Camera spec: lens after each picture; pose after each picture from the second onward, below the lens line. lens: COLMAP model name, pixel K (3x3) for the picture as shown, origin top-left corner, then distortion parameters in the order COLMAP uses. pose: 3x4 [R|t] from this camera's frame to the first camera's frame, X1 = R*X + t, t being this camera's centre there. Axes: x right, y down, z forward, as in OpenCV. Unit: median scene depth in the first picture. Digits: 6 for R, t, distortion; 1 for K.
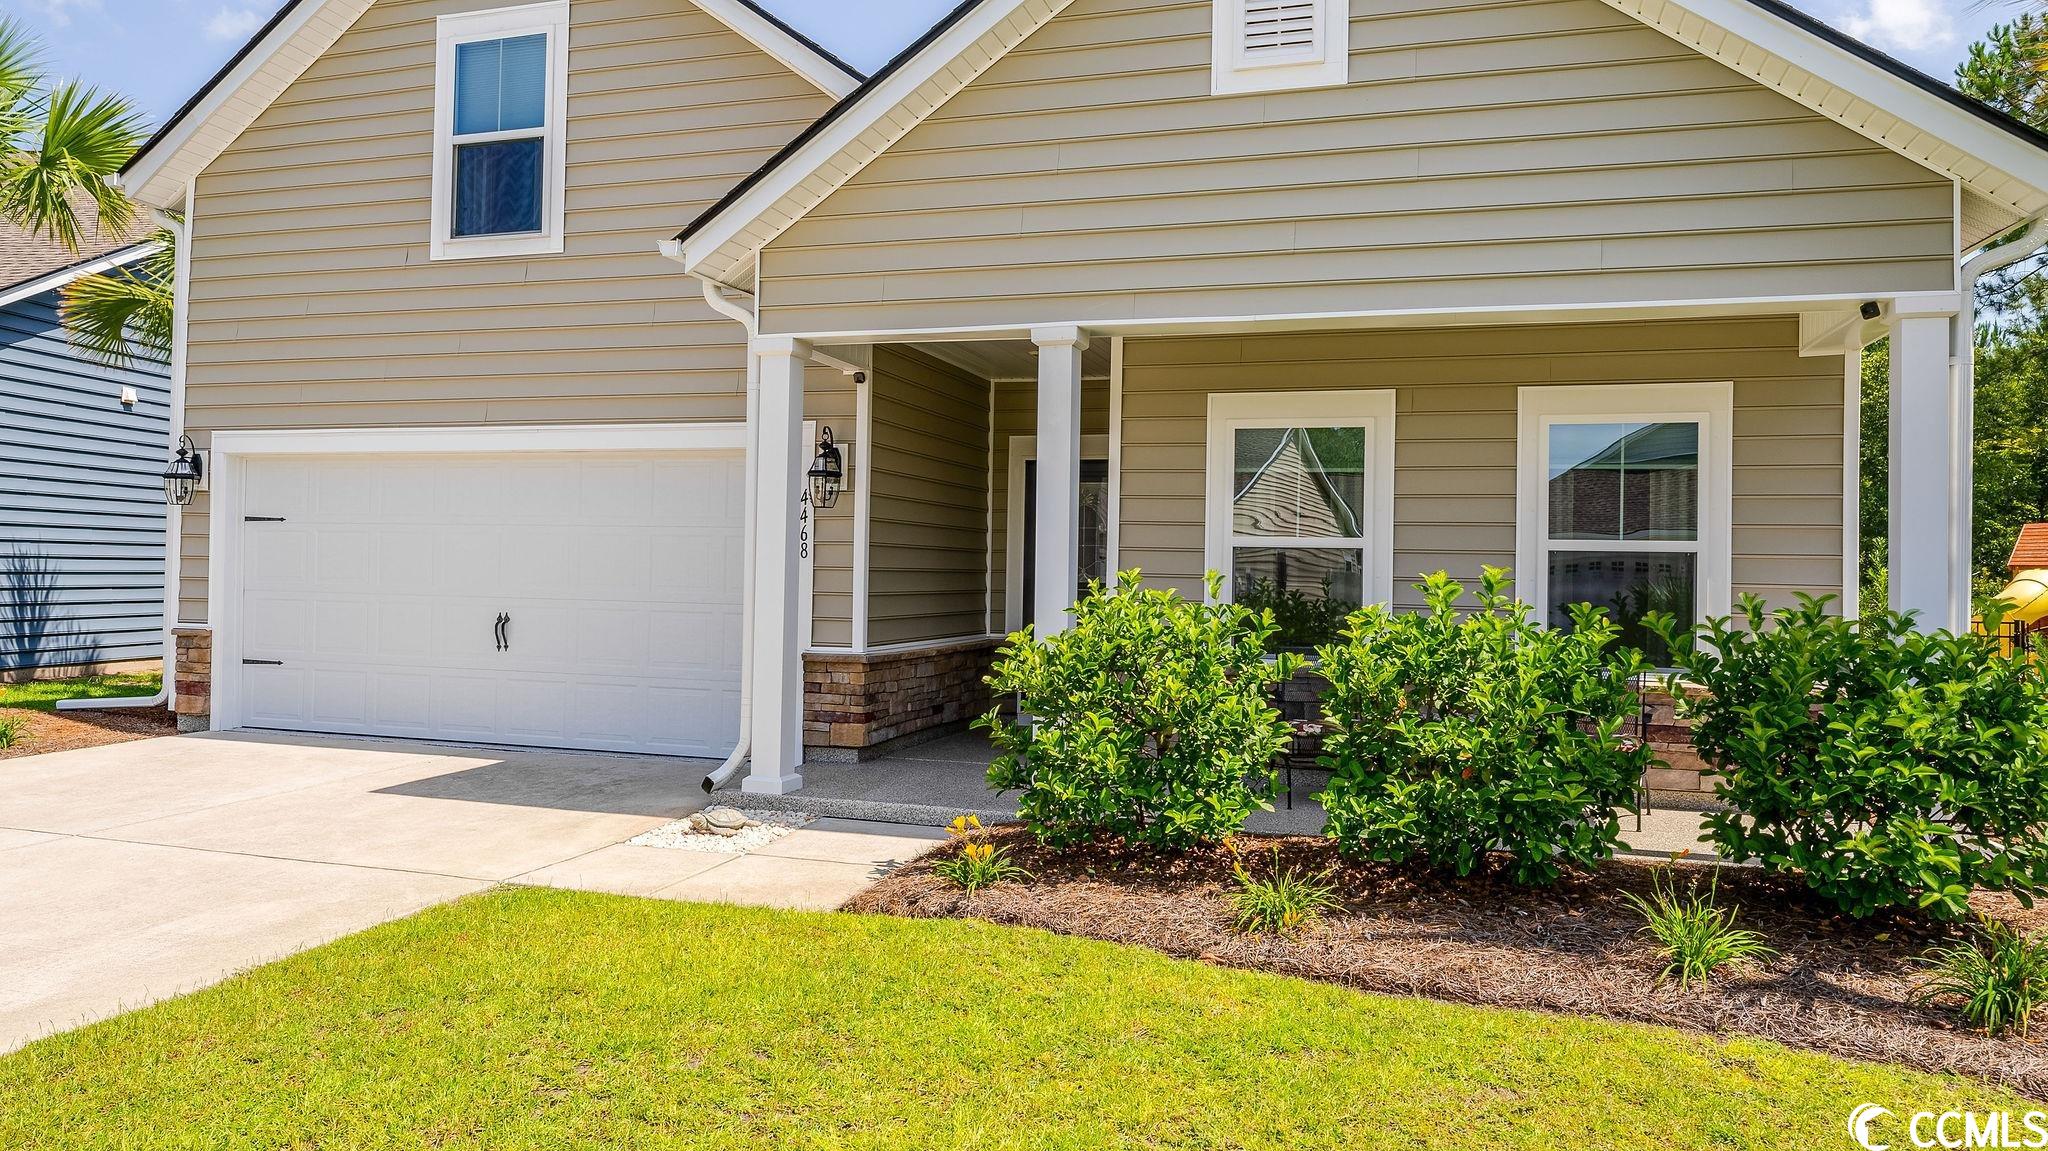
lens RADIAL K [[1138.7, 0, 999.3], [0, 1138.7, 542.4], [0, 0, 1]] dist [-0.001651, -0.000387]
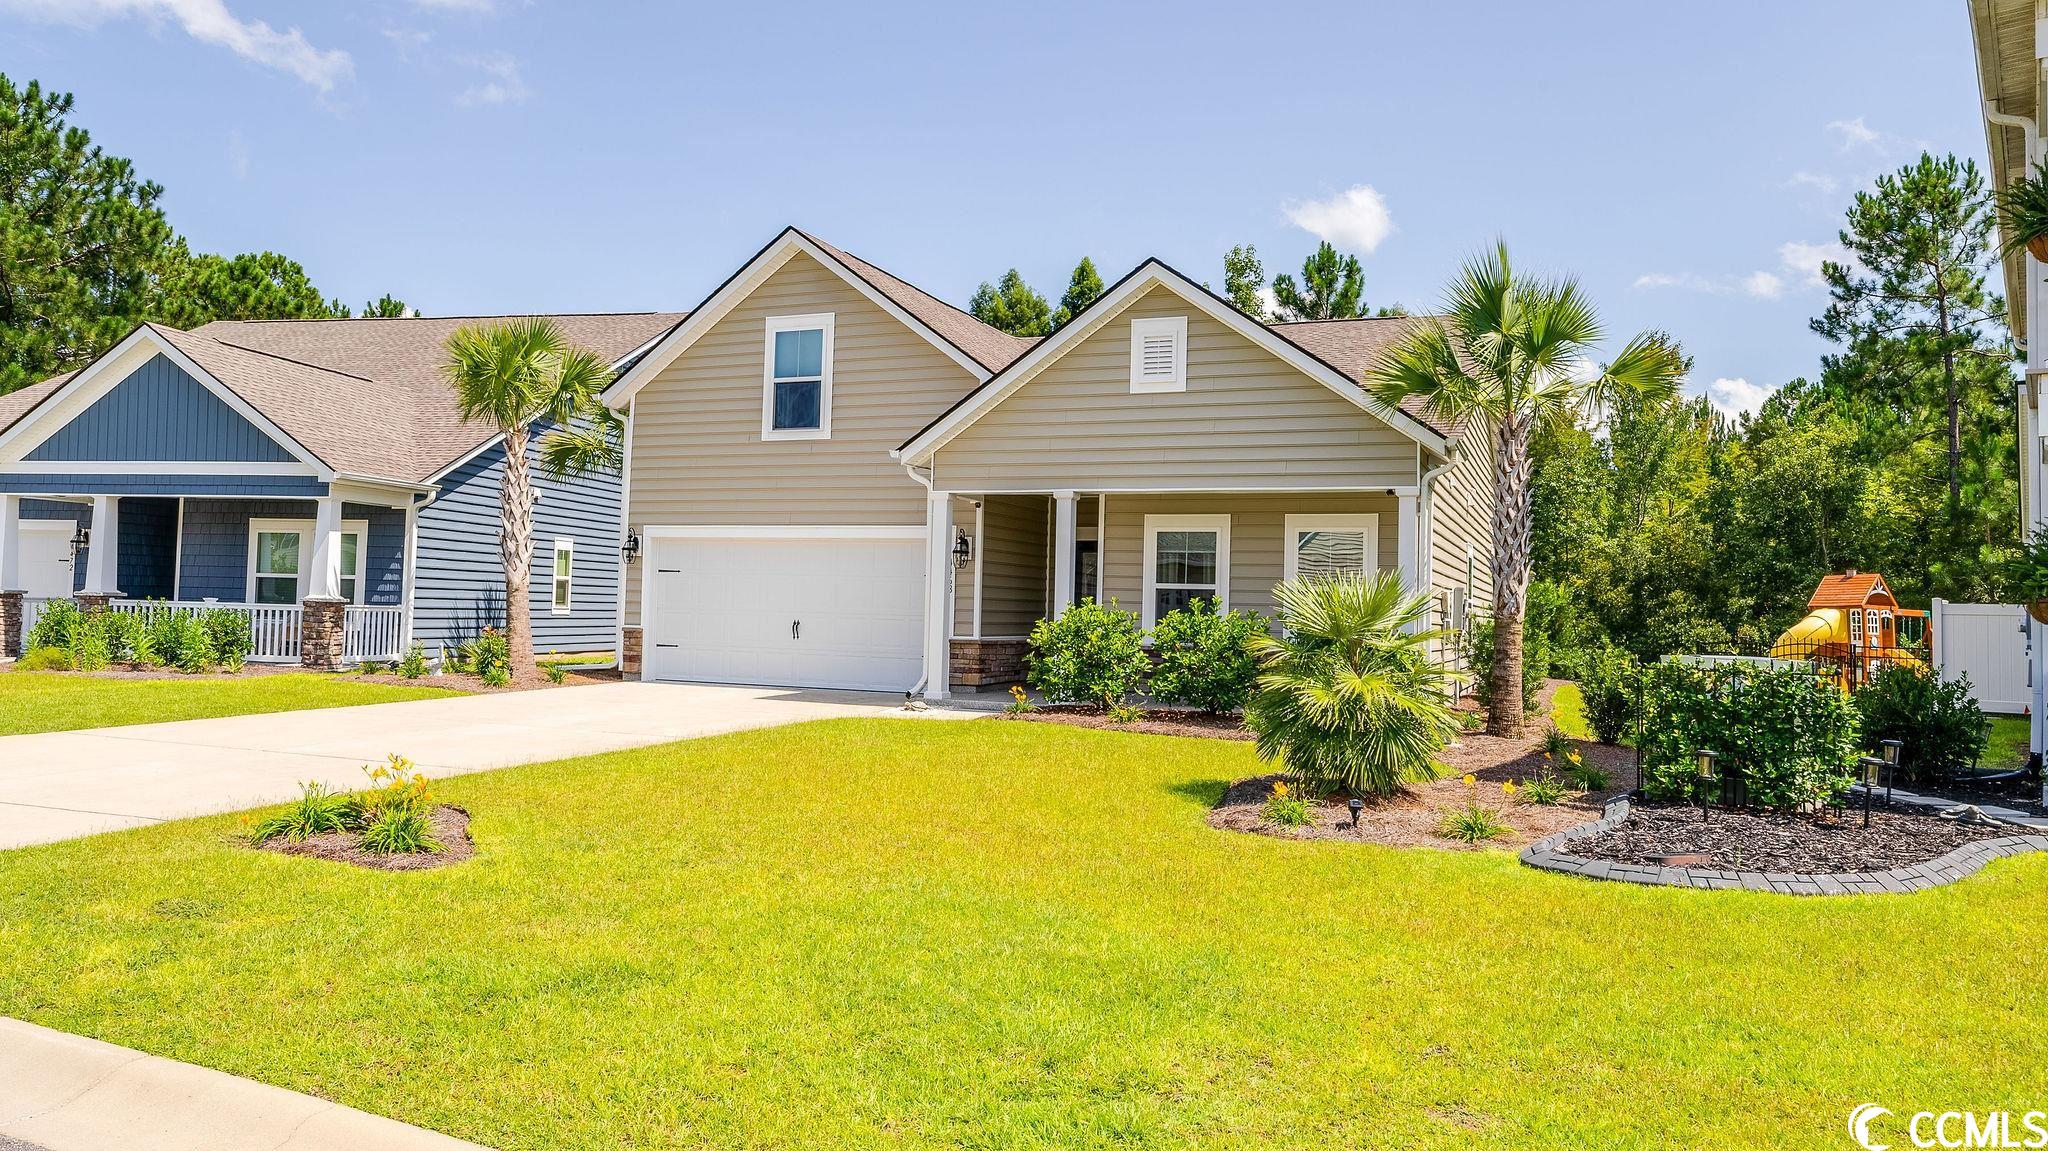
lens RADIAL K [[1024.4, 0, 1018.7], [0, 1024.4, 563.4], [0, 0, 1]] dist [0.000415, 0.000111]
pose [[0.996953, 0.004065, -0.077904, 0.094310], [-0.005657, 0.999779, -0.020230, -0.002084], [0.077805, 0.020609, 0.996756, -0.825896]]
